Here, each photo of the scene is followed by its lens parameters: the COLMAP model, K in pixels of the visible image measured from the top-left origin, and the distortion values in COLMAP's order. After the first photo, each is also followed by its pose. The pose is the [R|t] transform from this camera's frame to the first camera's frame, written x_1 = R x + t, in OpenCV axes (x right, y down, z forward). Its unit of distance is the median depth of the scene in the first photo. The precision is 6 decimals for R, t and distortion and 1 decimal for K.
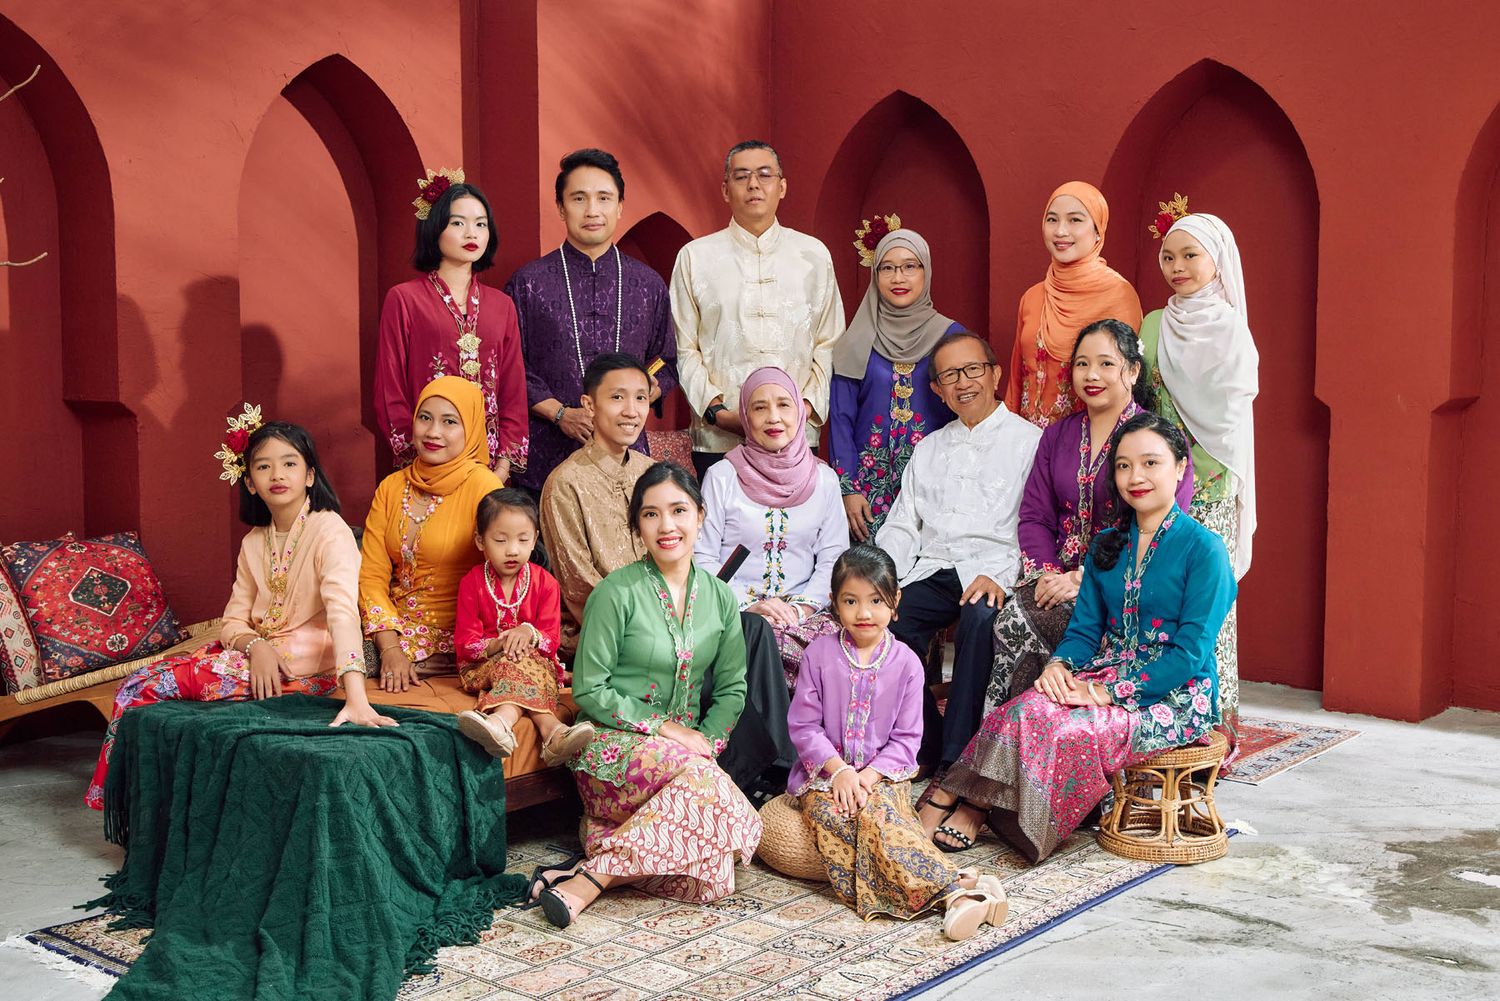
lens RADIAL K [[1821.4, 0, 741.4], [0, 1821.4, 496.8], [0, 0, 1]] dist [0.008448, 0.029130]
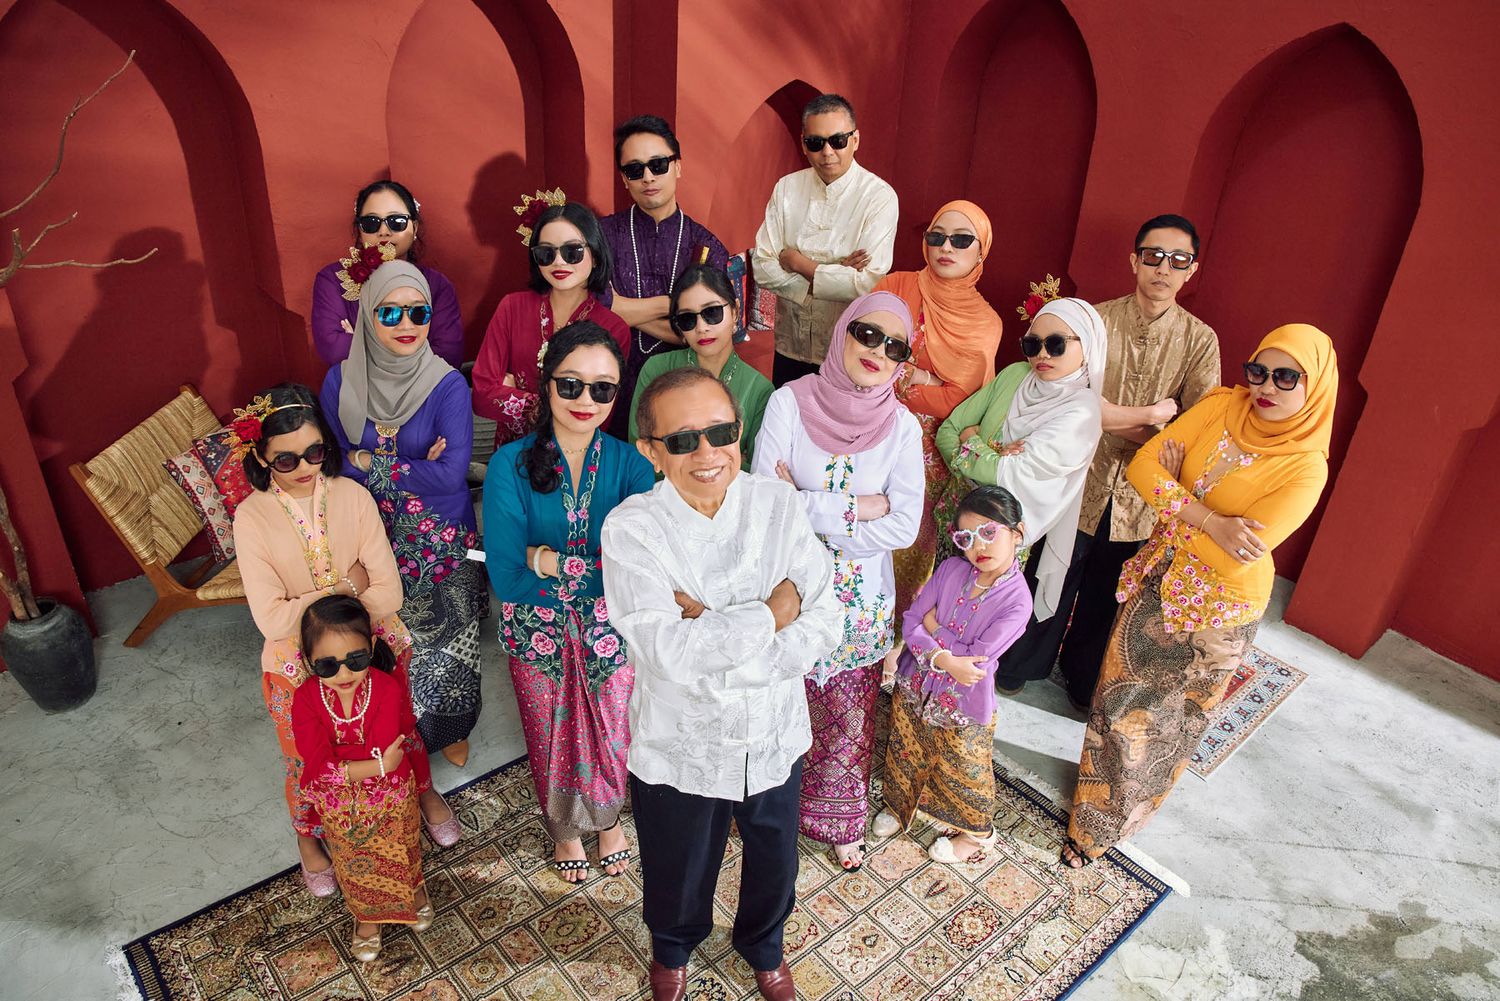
lens RADIAL K [[1042.4, 0, 750.0], [0, 1042.4, 500.5], [0, 0, 1]] dist [-0.069969, 0.000505]
pose [[0.984099, 0.135712, -0.114594, 0.056243], [-0.071802, 0.894042, 0.442192, -0.339340], [0.162462, -0.426933, 0.889570, 0.549210]]
